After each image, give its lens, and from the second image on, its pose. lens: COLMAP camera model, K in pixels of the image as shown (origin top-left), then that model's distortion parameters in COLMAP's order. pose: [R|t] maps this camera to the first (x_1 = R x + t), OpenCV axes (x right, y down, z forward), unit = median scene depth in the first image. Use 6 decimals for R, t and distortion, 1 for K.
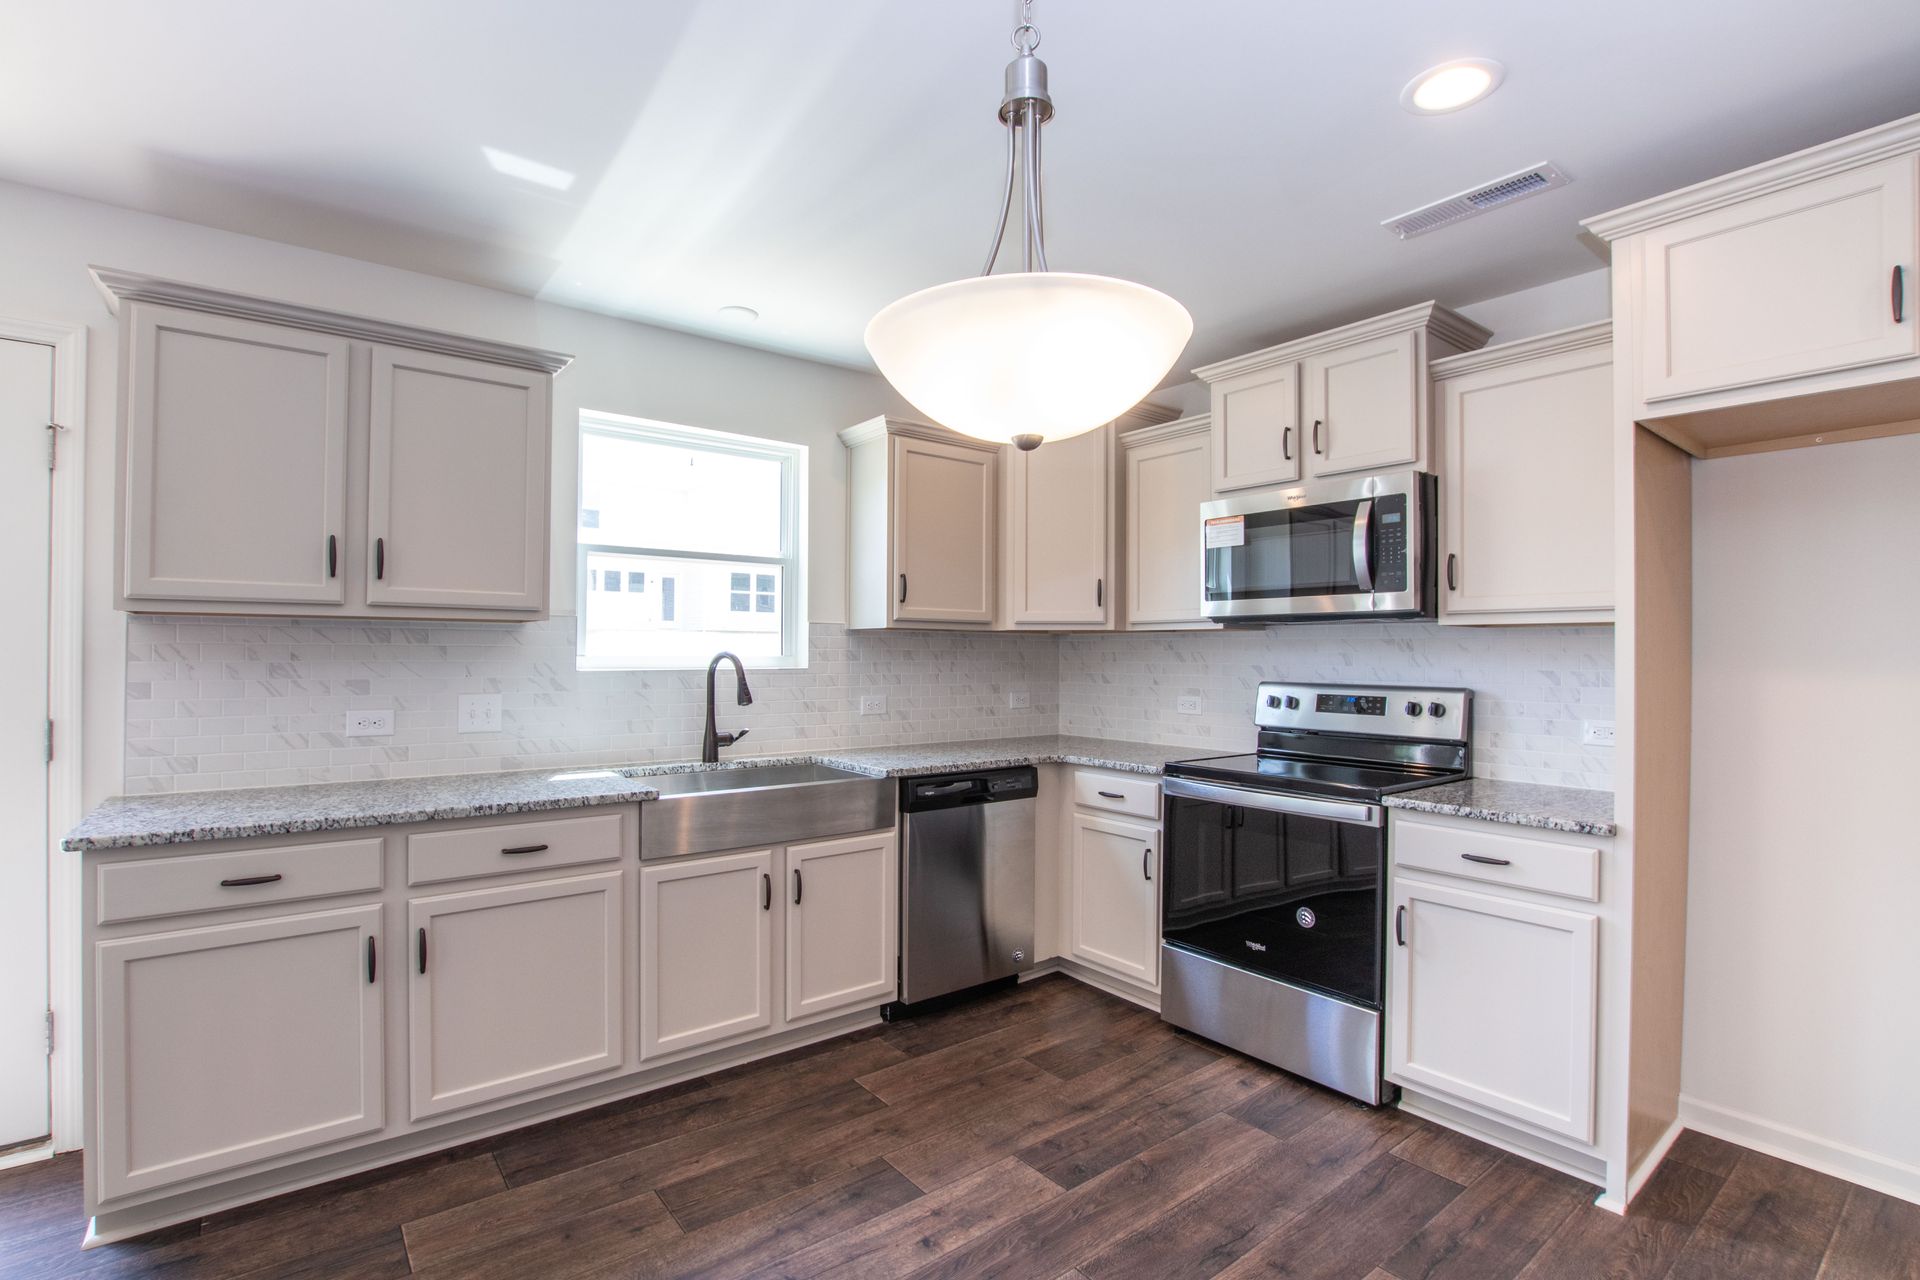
lens RADIAL K [[902.1, 0, 948.9], [0, 902.1, 644.9], [0, 0, 1]] dist [-0.037957, 0.006005]
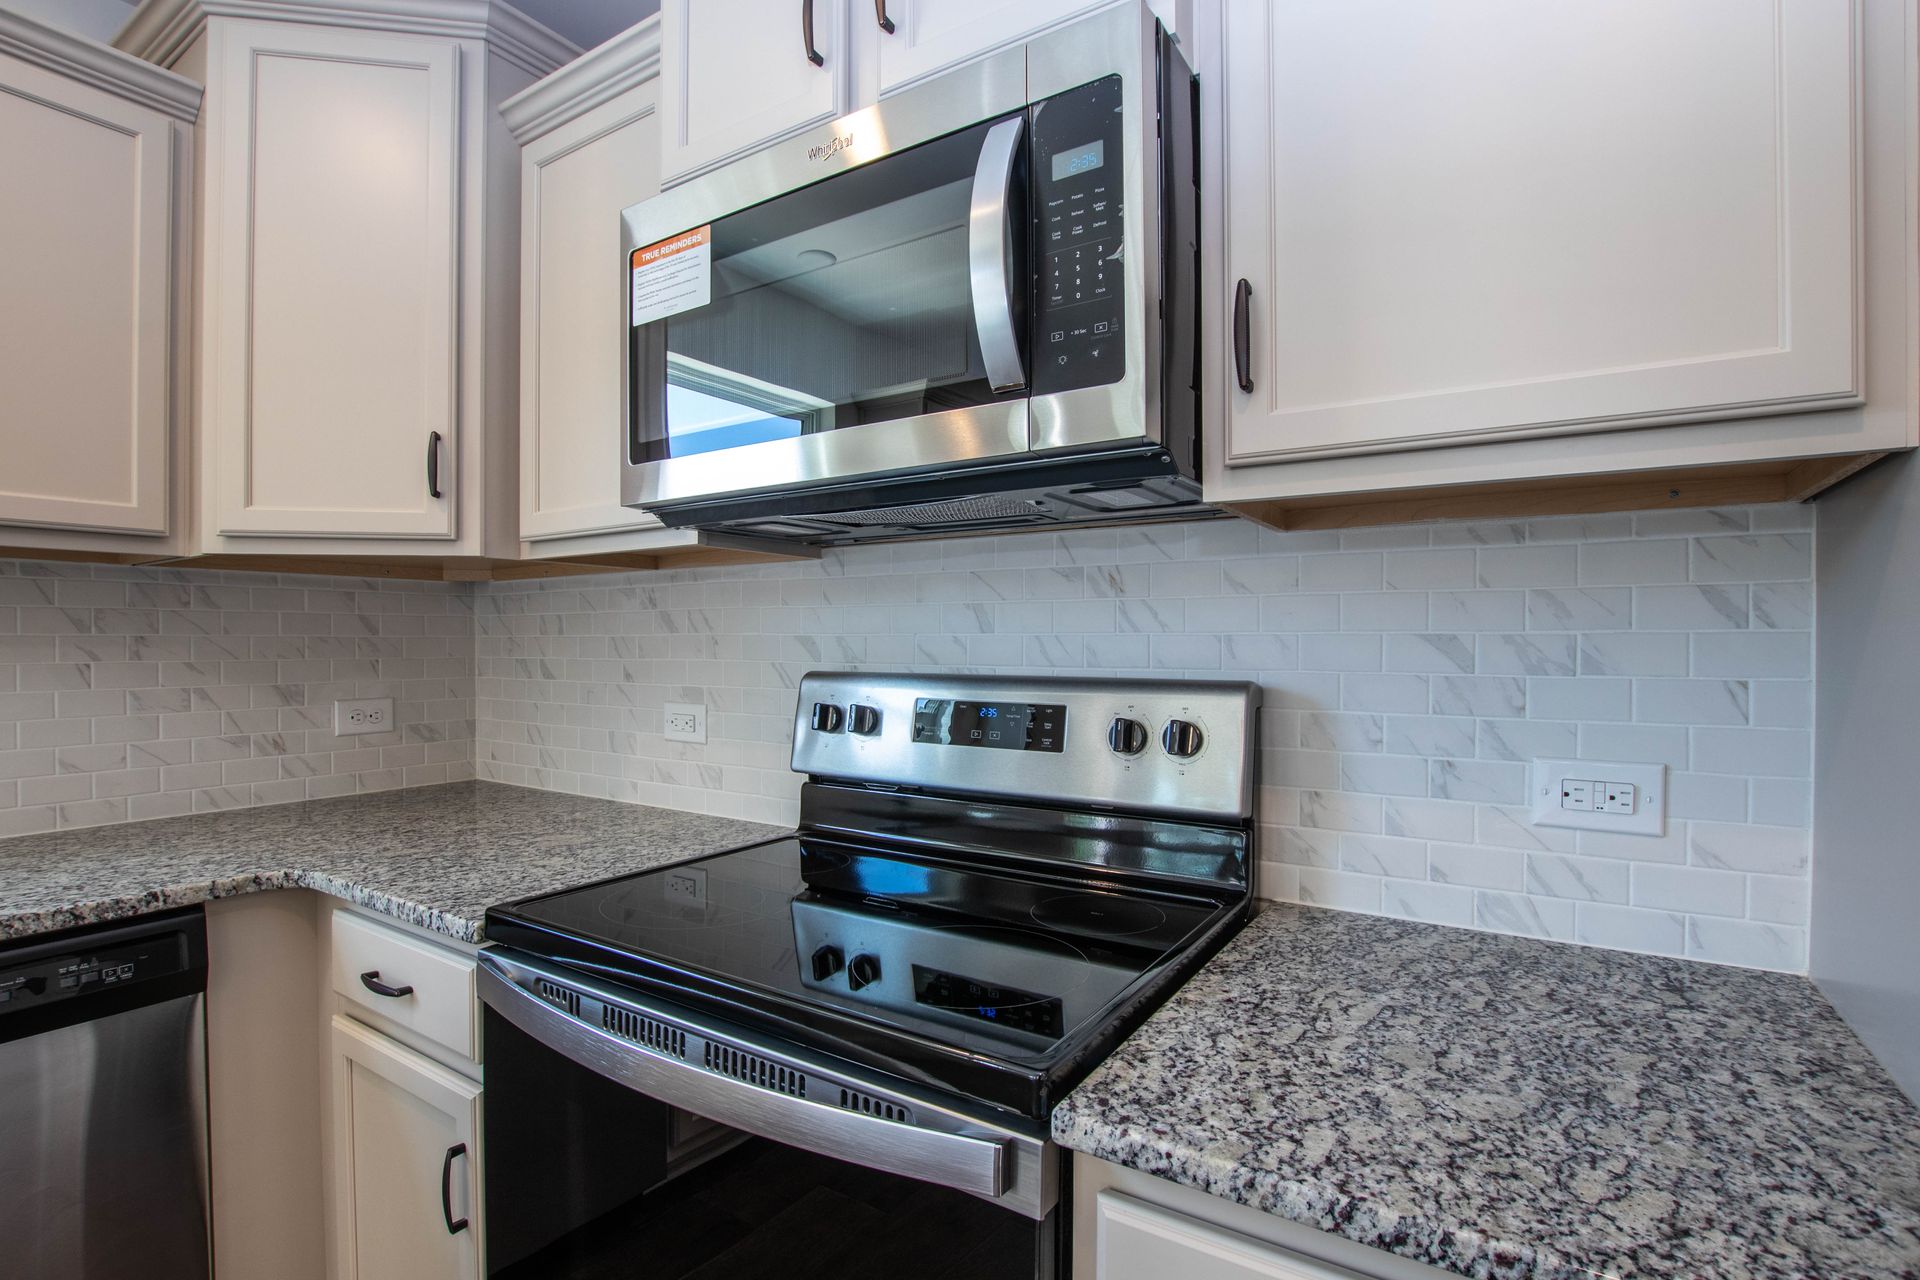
lens RADIAL K [[902.1, 0, 960.1], [0, 902.1, 645.9], [0, 0, 1]] dist [-0.037957, 0.006005]
pose [[0.942714, -0.006652, 0.333537, 0.311323], [0.002424, 0.999911, 0.013092, 0.025701], [-0.333594, -0.011533, 0.942646, 0.637007]]
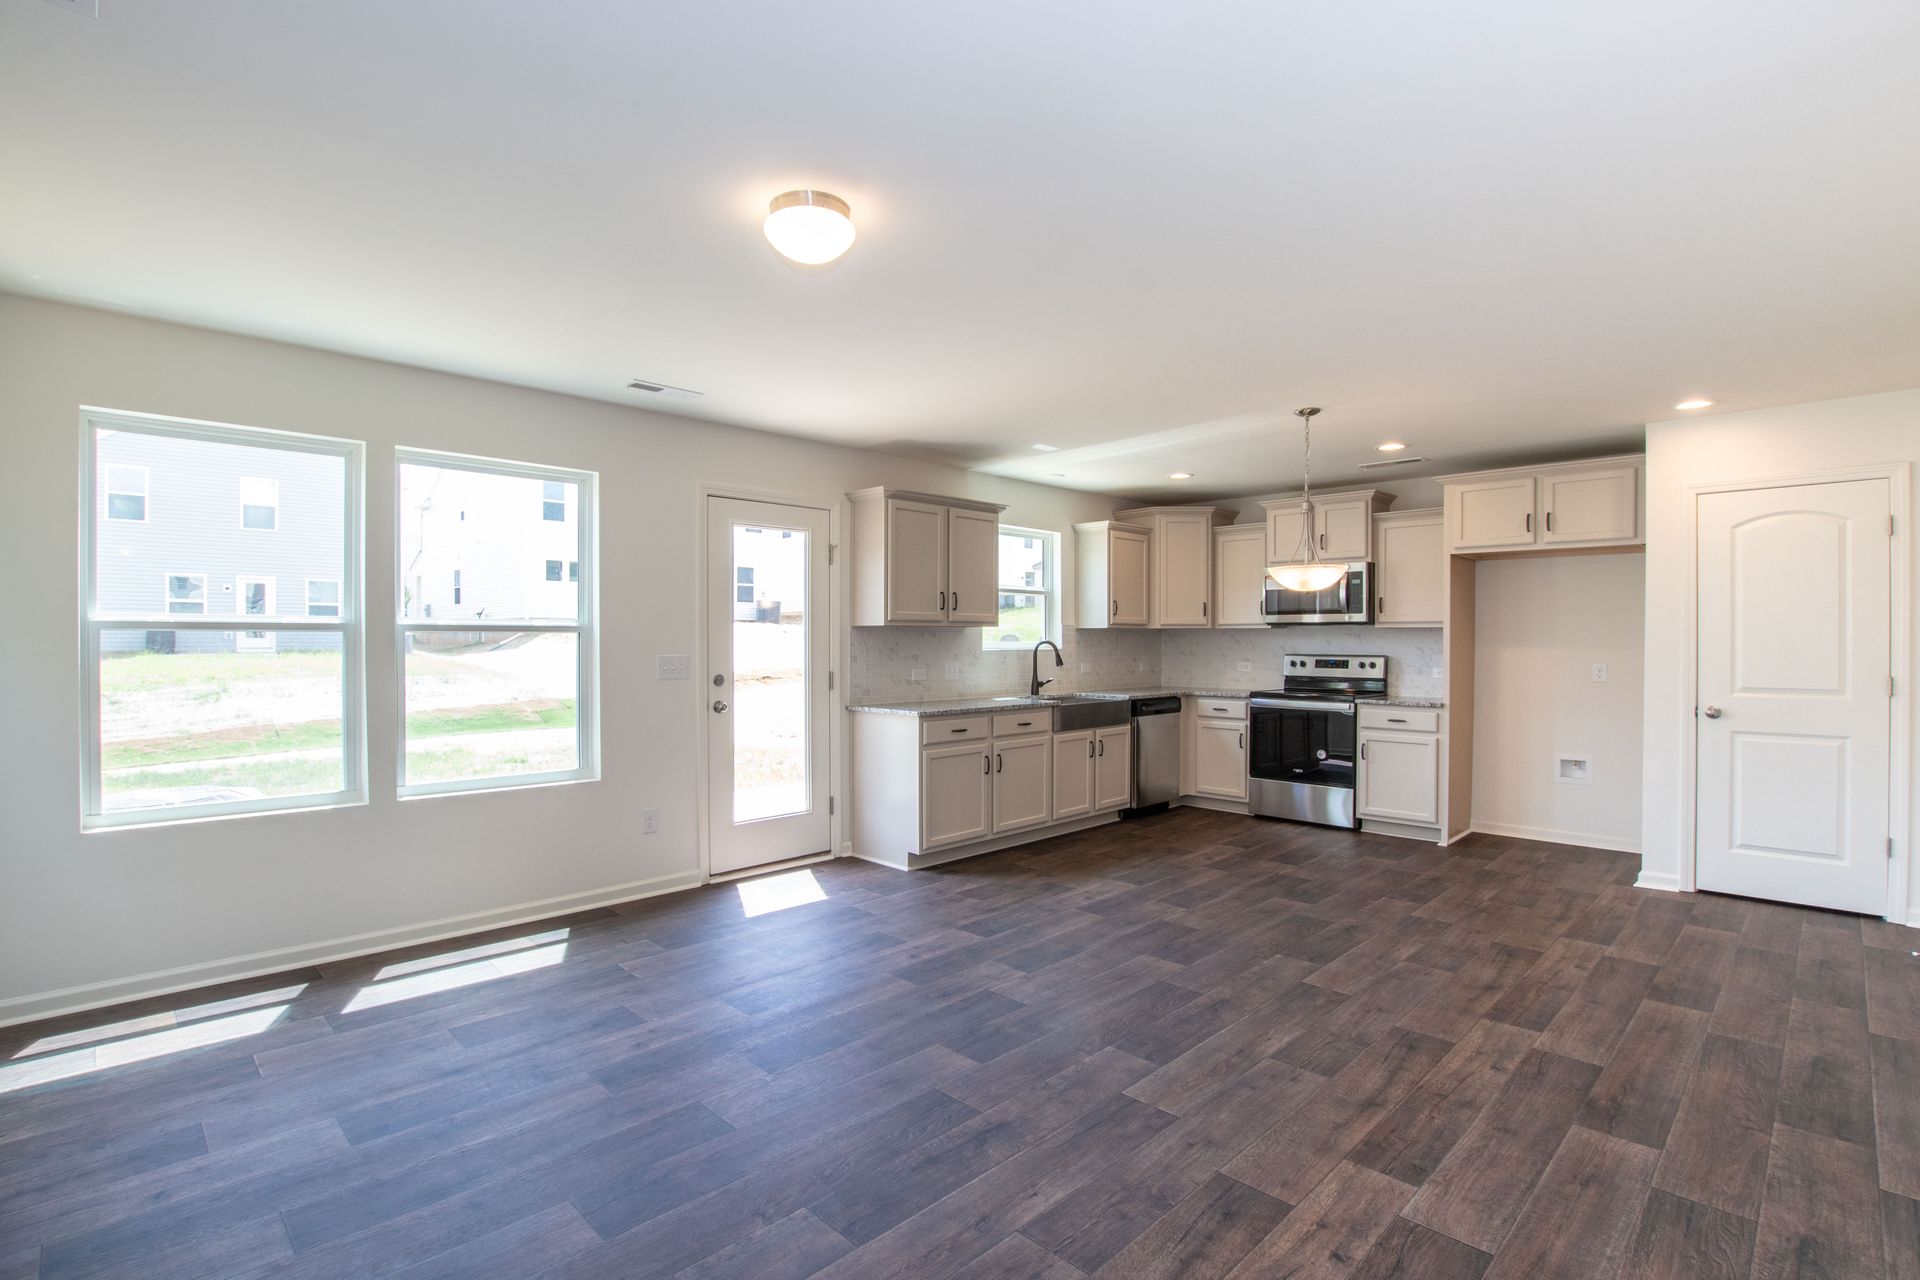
lens RADIAL K [[902.1, 0, 961.9], [0, 902.1, 651.5], [0, 0, 1]] dist [-0.037957, 0.006005]
pose [[0.991984, -0.006759, 0.126183, -0.726385], [0.003920, 0.999734, 0.022738, -0.015676], [-0.126303, -0.022061, 0.991746, -1.050662]]
